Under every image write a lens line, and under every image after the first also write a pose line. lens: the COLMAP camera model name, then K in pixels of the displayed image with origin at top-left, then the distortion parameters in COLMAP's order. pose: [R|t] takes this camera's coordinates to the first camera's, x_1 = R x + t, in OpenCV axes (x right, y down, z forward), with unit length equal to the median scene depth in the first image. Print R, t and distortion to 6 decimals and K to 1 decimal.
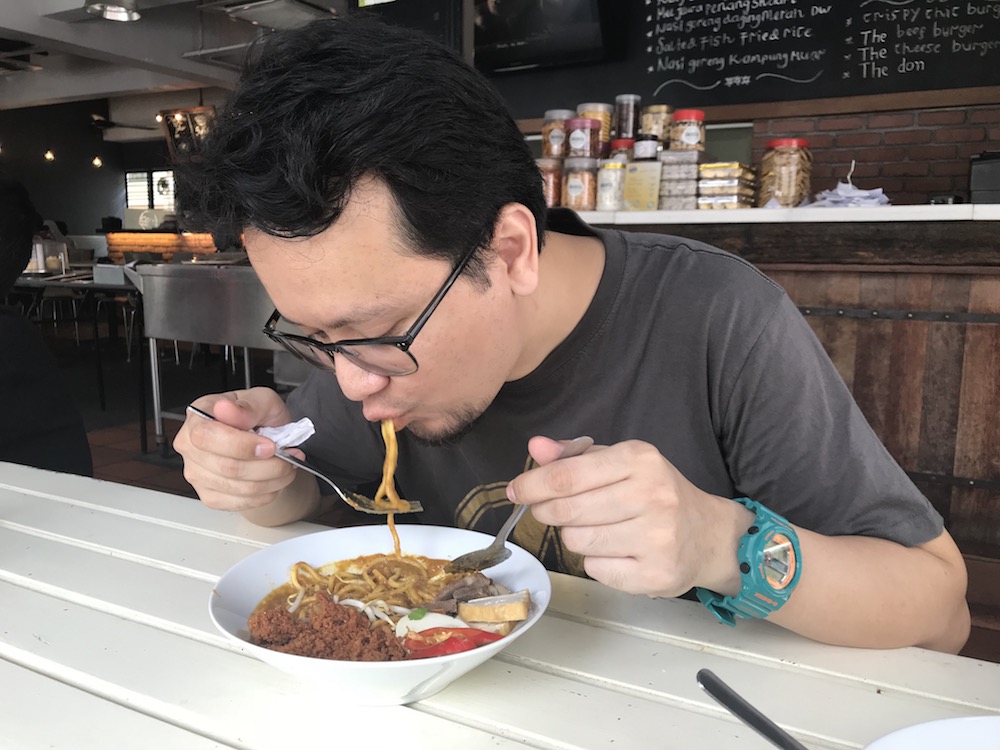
lens RADIAL K [[830.1, 0, 495.7], [0, 830.1, 373.6], [0, 0, 1]] dist [-0.004971, 0.035015]
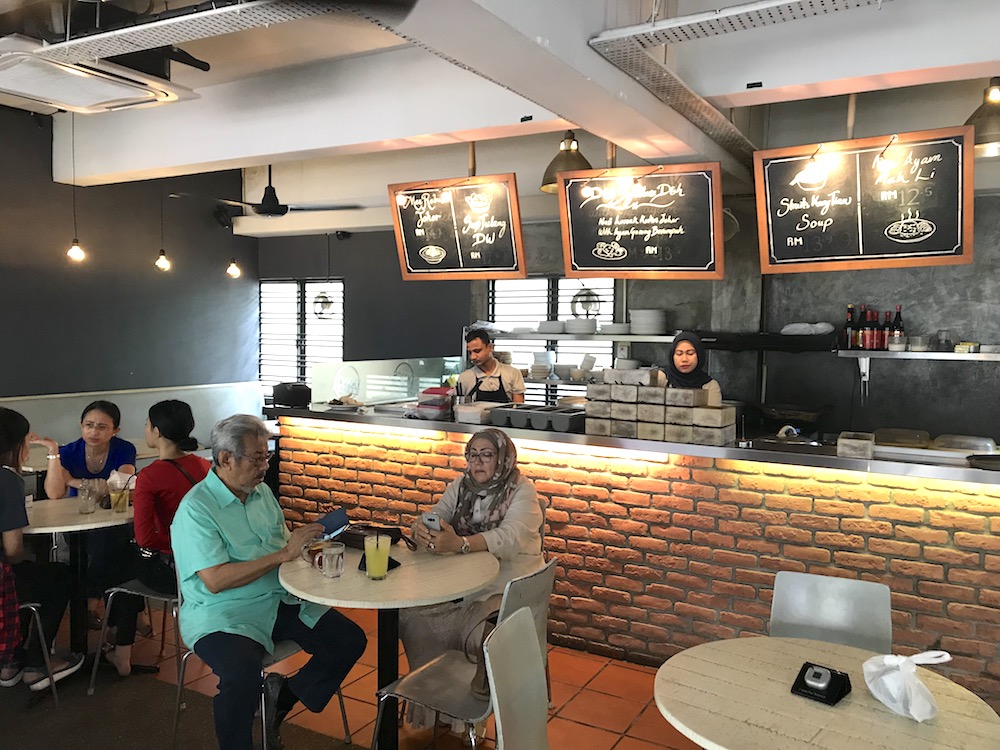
lens RADIAL K [[830.1, 0, 505.7], [0, 830.1, 373.2], [0, 0, 1]] dist [-0.004971, 0.035015]
pose [[0.999985, 0.004341, -0.003450, -0.810441], [-0.004643, 0.995634, -0.093227, -0.365154], [0.003030, 0.093242, 0.995639, 1.195407]]
